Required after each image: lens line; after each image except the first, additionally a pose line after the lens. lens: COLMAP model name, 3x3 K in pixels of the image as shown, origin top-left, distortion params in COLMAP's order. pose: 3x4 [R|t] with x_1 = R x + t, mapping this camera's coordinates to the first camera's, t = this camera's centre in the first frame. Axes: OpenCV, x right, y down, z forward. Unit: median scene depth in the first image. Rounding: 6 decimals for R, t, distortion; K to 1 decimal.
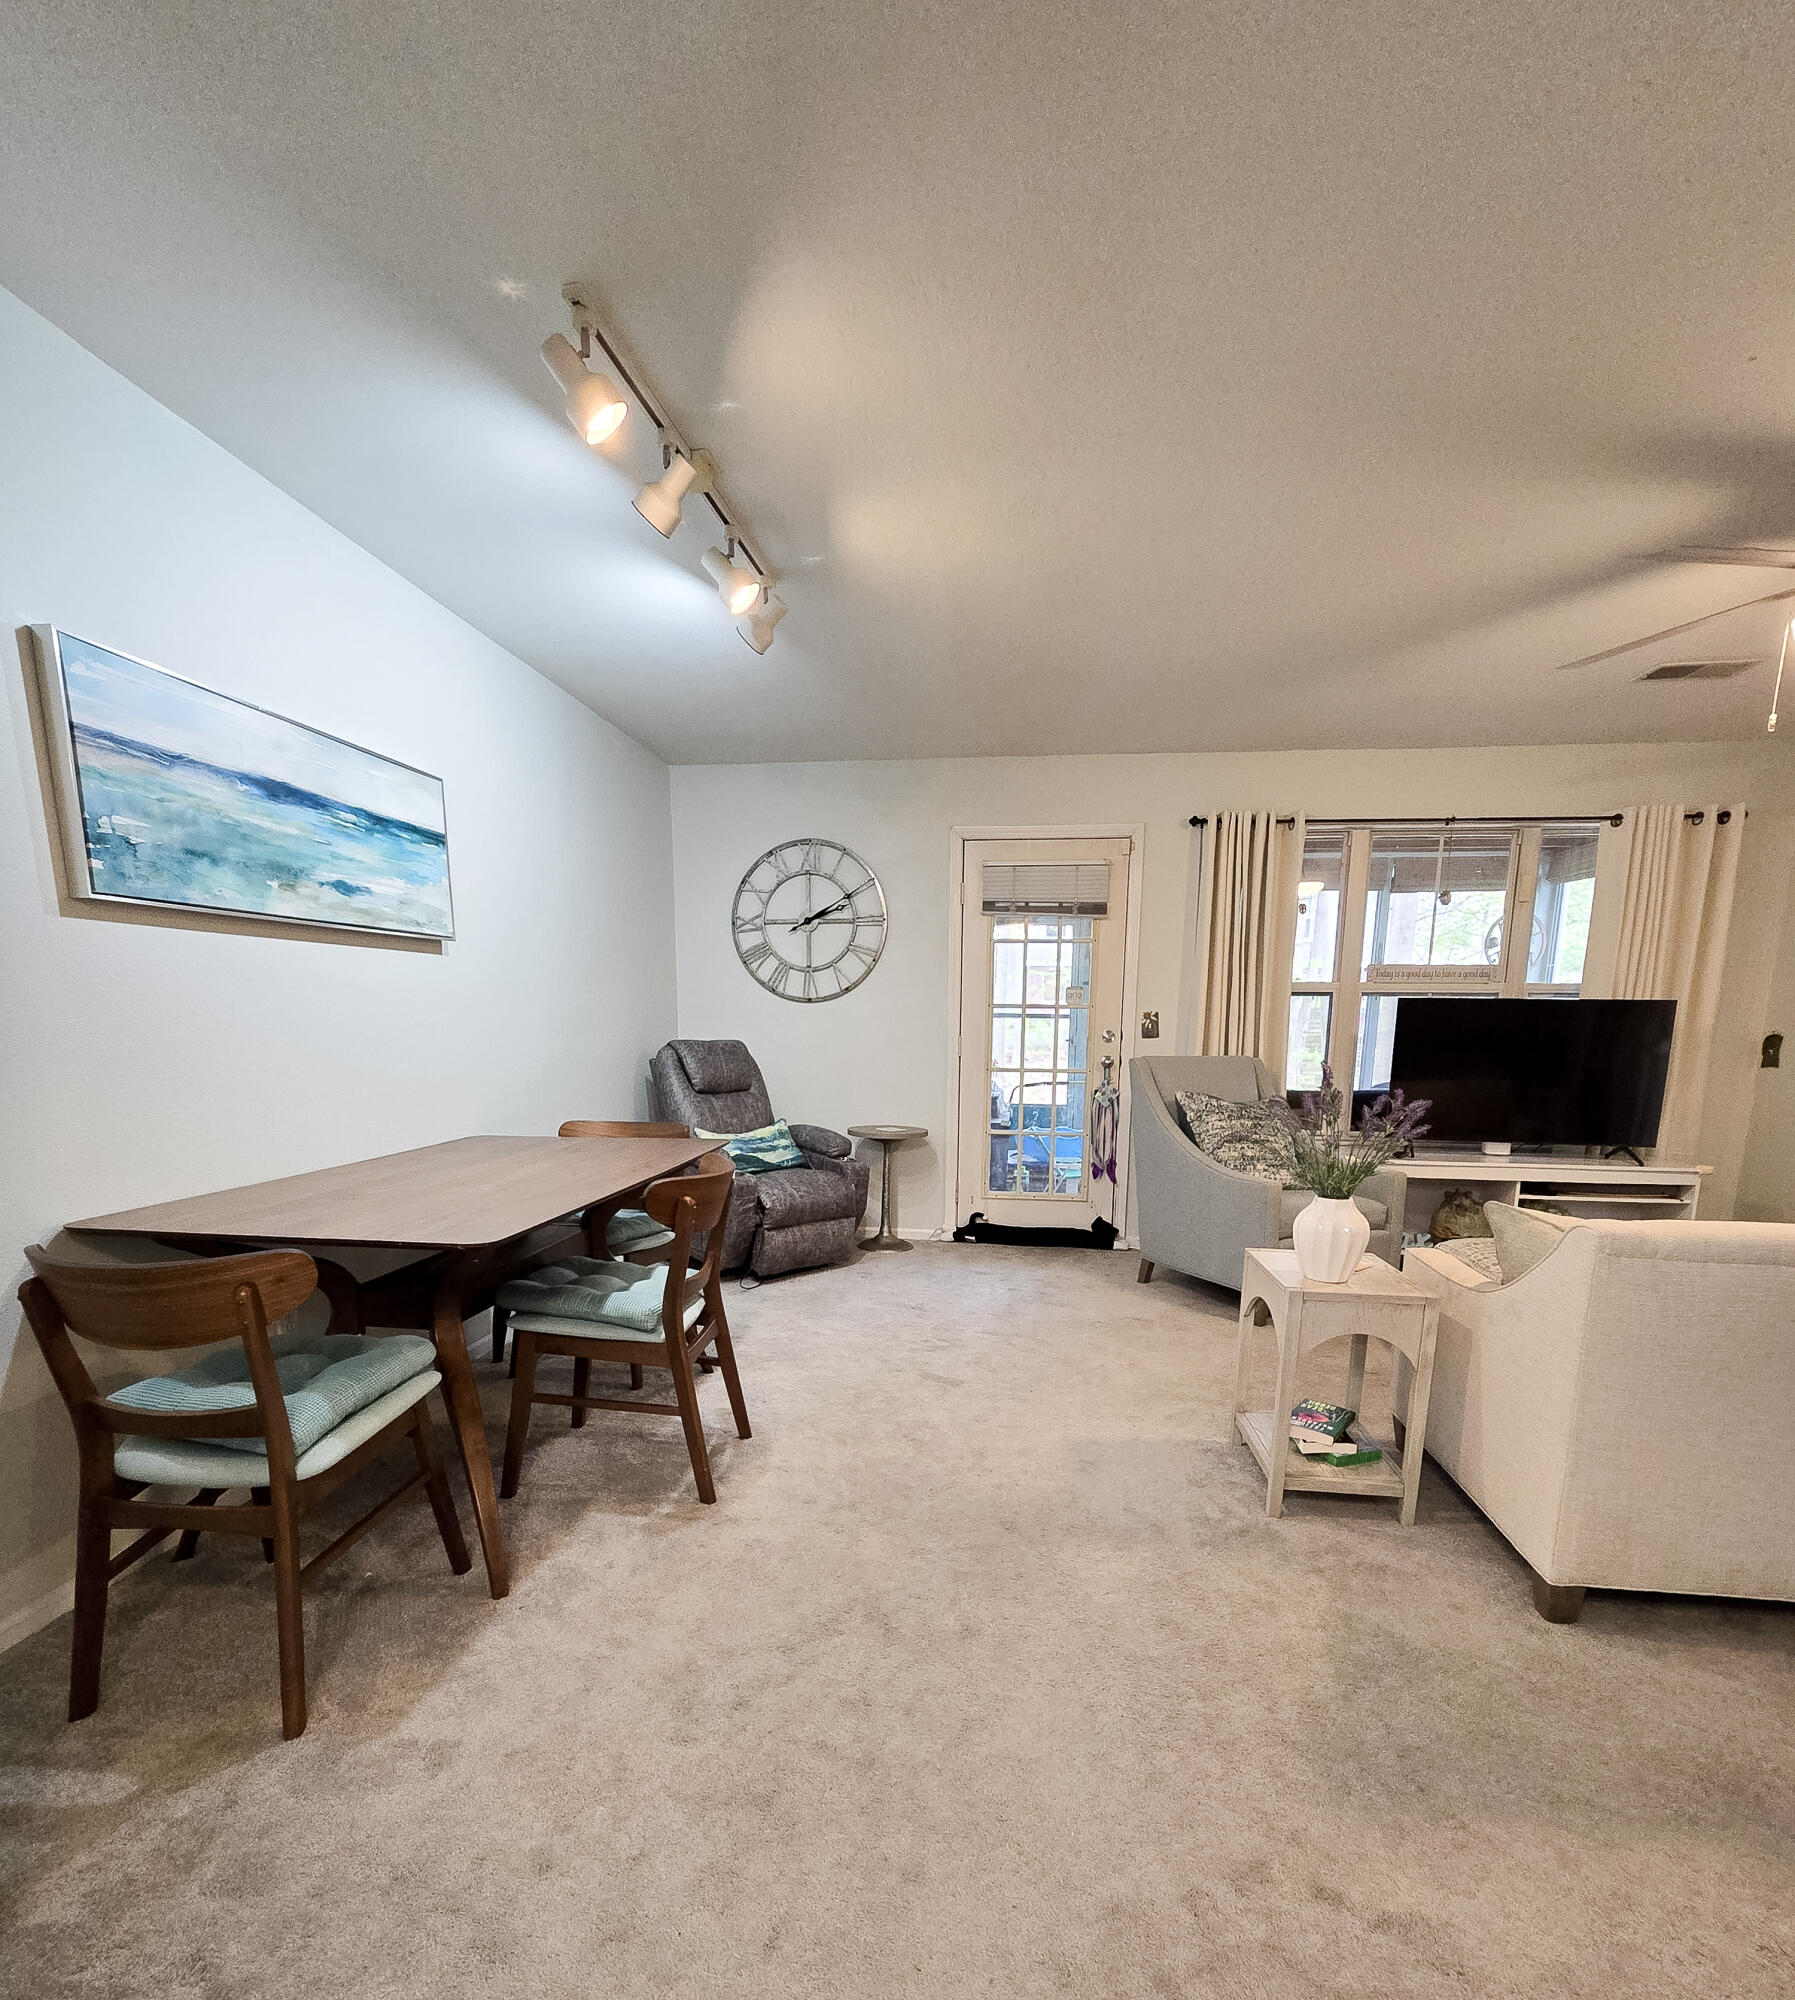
lens RADIAL K [[994.0, 0, 908.0], [0, 994.0, 1189.5], [0, 0, 1]] dist [-0.012591, 0.001887]
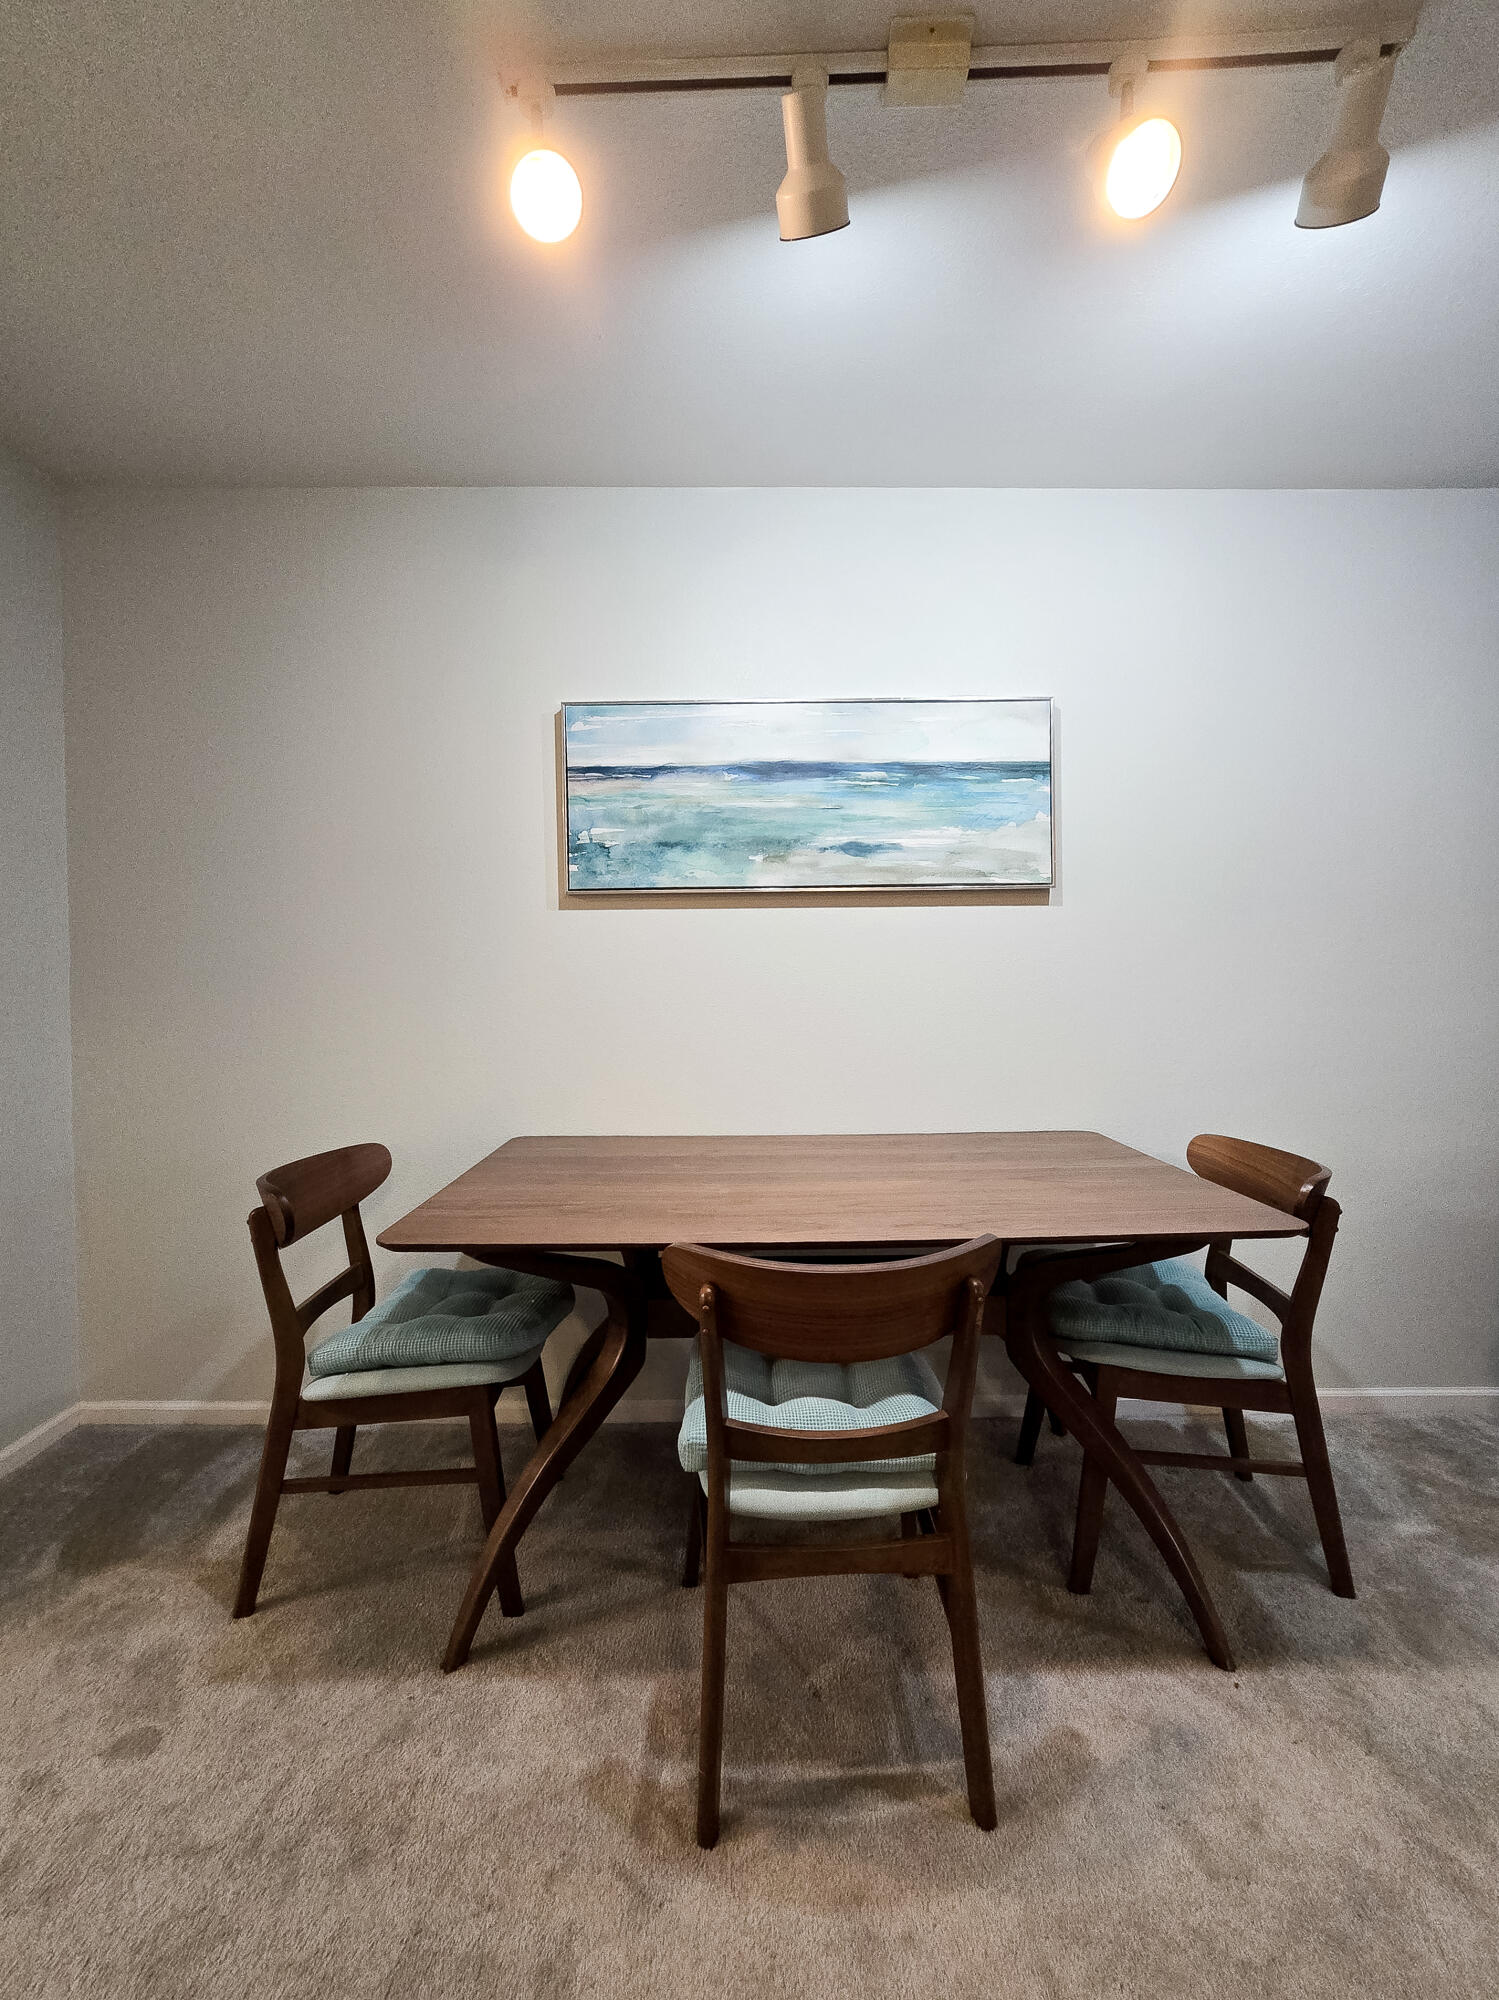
lens RADIAL K [[833.5, 0, 747.0], [0, 833.5, 1002.9], [0, 0, 1]] dist [-0.006235, 0.003372]
pose [[0.132728, 0.032543, -0.990618, 0.225733], [-0.160904, 0.986910, 0.010863, -0.145010], [0.978005, 0.157952, 0.136227, 0.793354]]
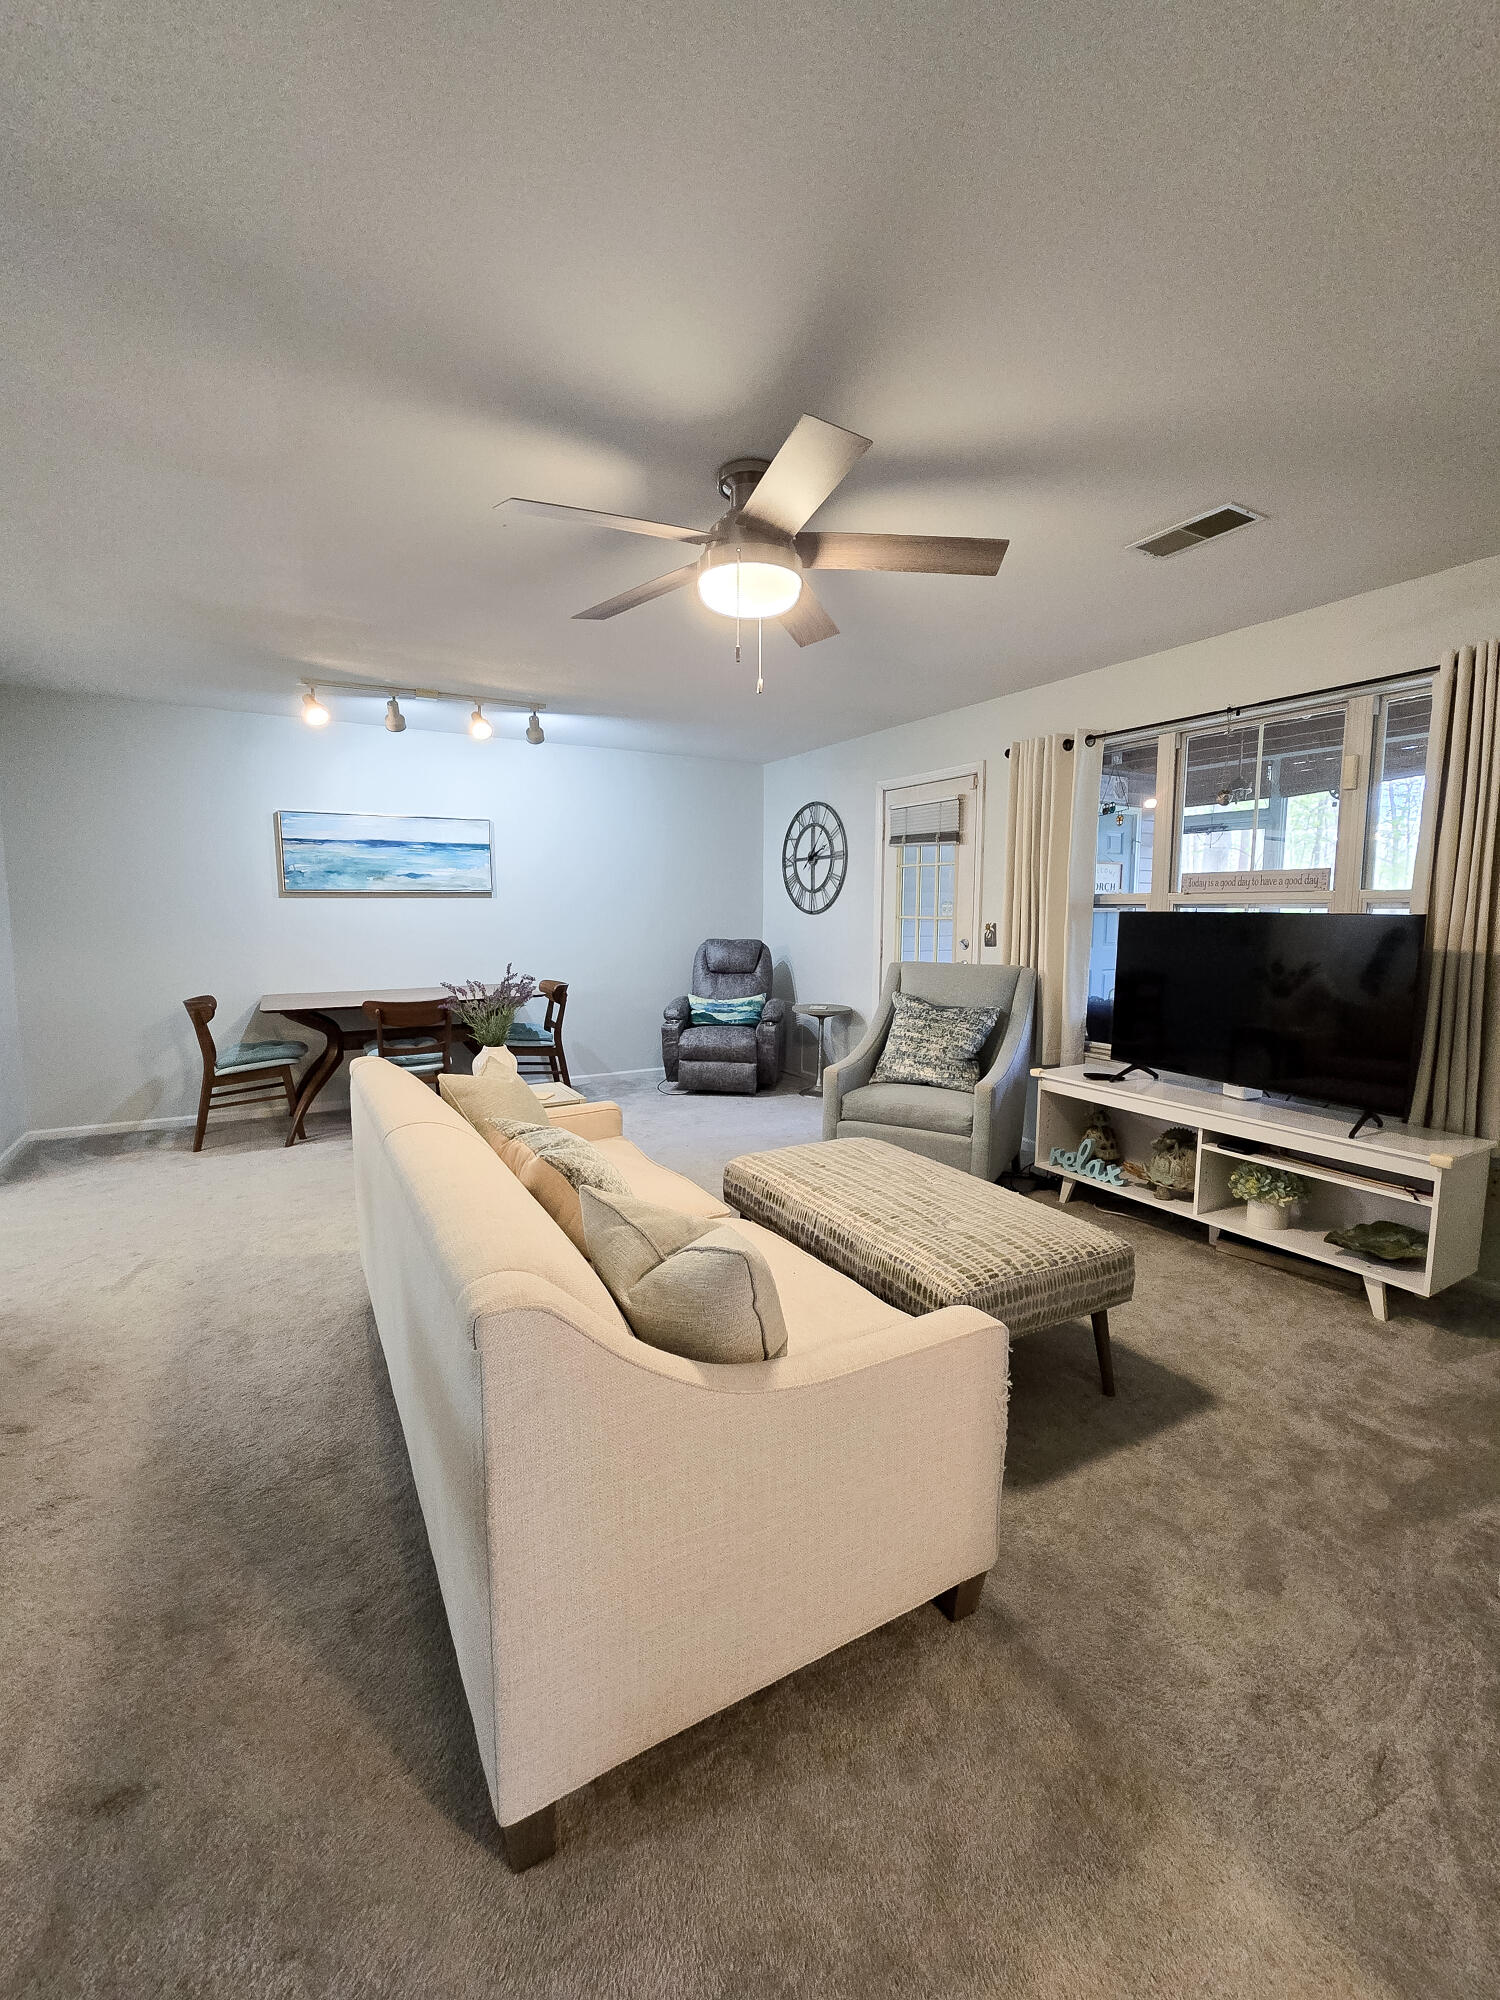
lens RADIAL K [[833.5, 0, 742.0], [0, 833.5, 989.5], [0, 0, 1]] dist [-0.006235, 0.003372]
pose [[0.599305, 0.072528, -0.797229, 1.563056], [-0.132621, 0.991121, -0.009529, -0.111329], [0.789459, 0.111440, 0.603602, 0.420717]]
